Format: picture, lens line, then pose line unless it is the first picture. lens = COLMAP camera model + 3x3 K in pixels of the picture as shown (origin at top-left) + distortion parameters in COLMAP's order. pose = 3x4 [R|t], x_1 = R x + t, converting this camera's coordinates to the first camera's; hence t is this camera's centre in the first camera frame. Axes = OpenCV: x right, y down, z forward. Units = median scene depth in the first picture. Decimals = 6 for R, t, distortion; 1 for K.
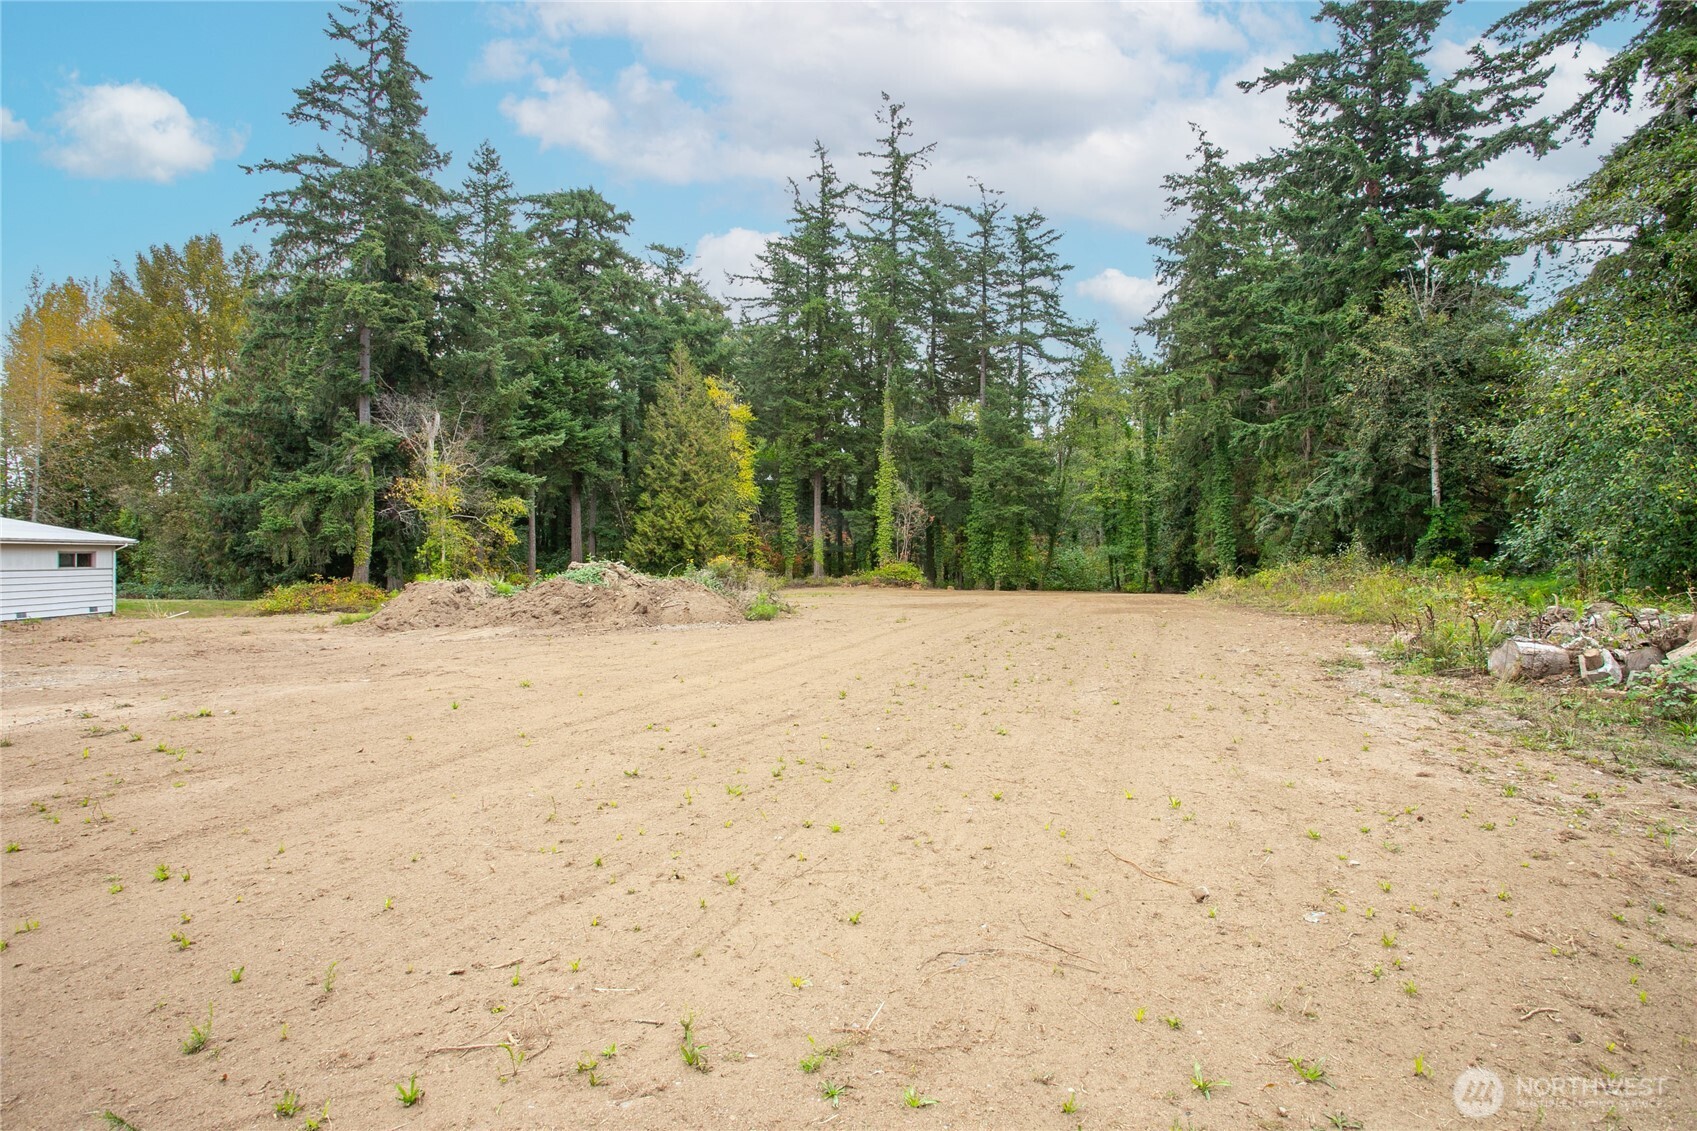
lens RADIAL K [[834.7, 0, 845.9], [0, 834.7, 567.0], [0, 0, 1]] dist [-0.076903, 0.041584]
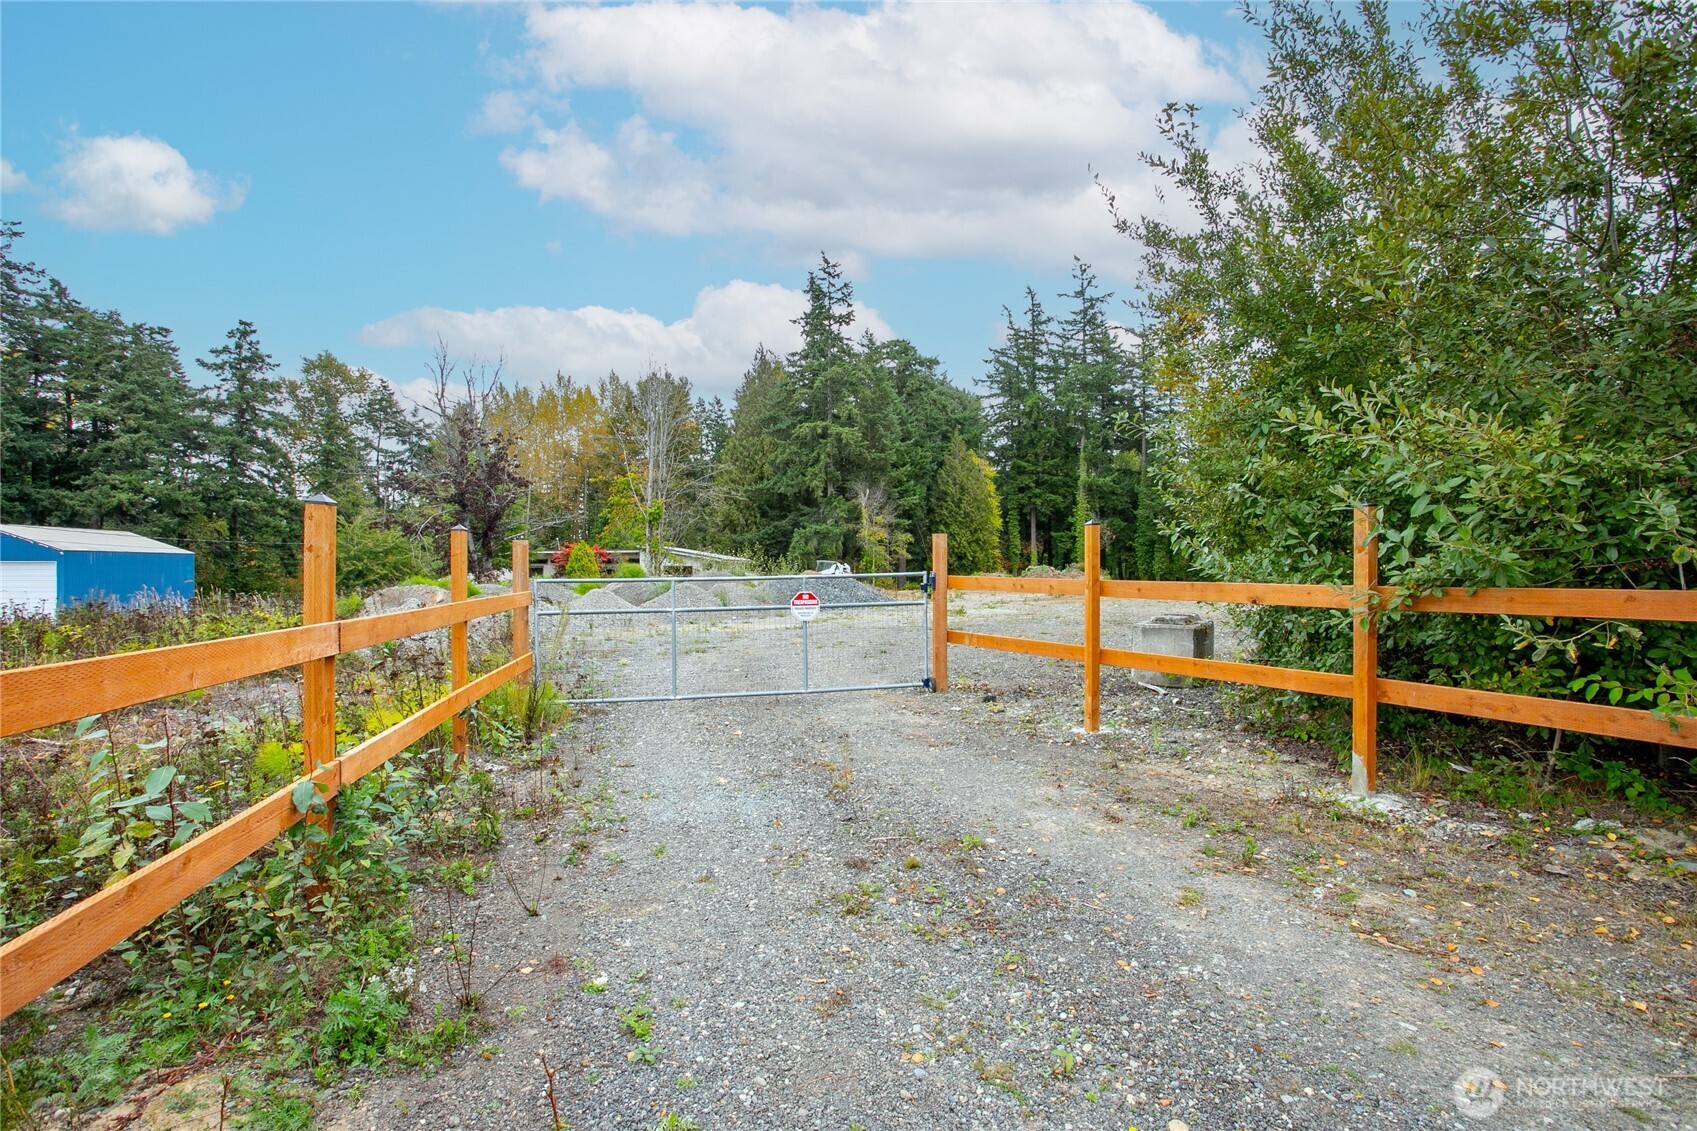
lens RADIAL K [[834.7, 0, 845.9], [0, 834.7, 567.0], [0, 0, 1]] dist [-0.076903, 0.041584]
pose [[0.992716, -0.014204, -0.119638, -0.202615], [0.013148, 0.999867, -0.009612, 0.005140], [0.119758, 0.007969, 0.992771, -0.564636]]
